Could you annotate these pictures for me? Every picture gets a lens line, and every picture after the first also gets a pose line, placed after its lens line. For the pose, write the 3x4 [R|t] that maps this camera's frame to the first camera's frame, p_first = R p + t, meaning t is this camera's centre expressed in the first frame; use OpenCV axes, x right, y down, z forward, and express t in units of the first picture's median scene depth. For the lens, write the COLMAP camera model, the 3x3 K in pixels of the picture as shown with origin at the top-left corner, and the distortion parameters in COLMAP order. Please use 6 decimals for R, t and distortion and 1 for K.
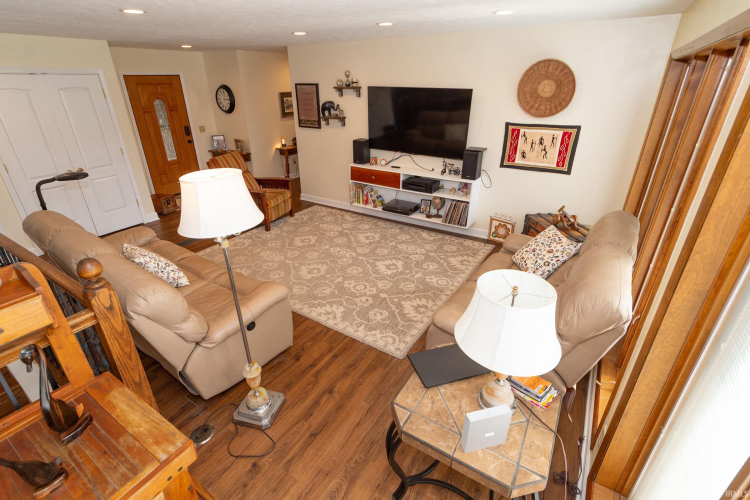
lens RADIAL K [[330.8, 0, 371.4], [0, 330.8, 246.3], [0, 0, 1]] dist [0.001489, -0.000334]
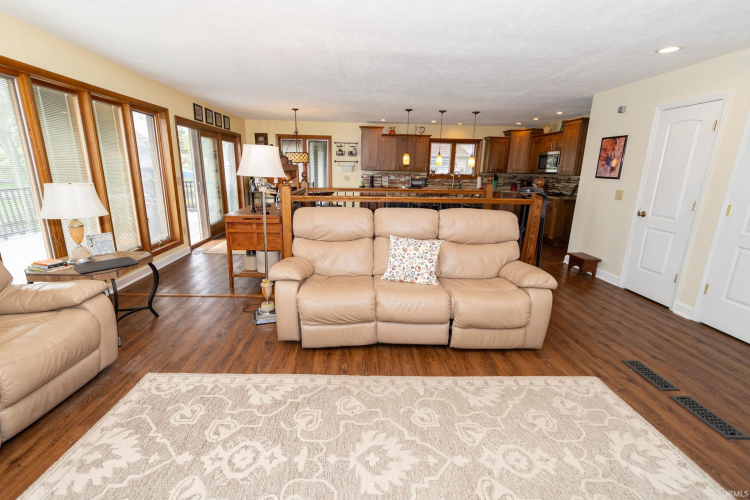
lens RADIAL K [[330.8, 0, 371.4], [0, 330.8, 246.3], [0, 0, 1]] dist [0.001489, -0.000334]
pose [[-0.814734, 0.128825, -0.565342, 0.034438], [-0.264485, 0.785100, 0.560059, -0.325160], [0.516000, 0.605823, -0.605576, 0.918876]]
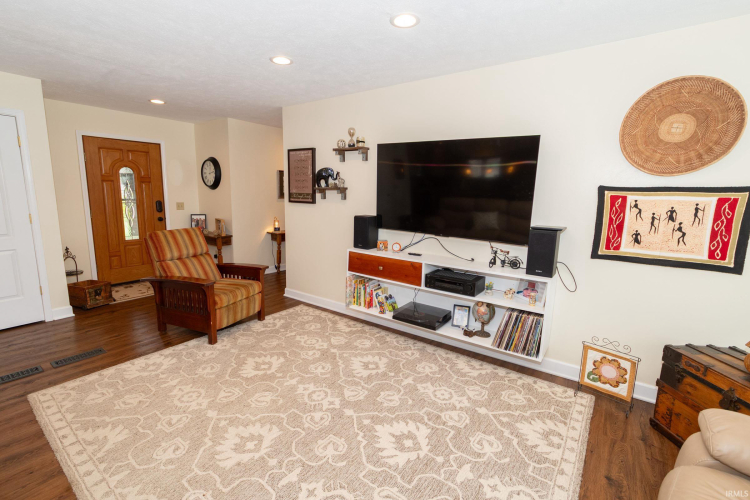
lens RADIAL K [[330.8, 0, 371.4], [0, 330.8, 246.3], [0, 0, 1]] dist [0.001489, -0.000334]
pose [[0.998162, 0.036865, -0.048094, 0.018781], [-0.049175, 0.956549, -0.287393, -0.062924], [0.035410, 0.289230, 0.956604, 0.377154]]
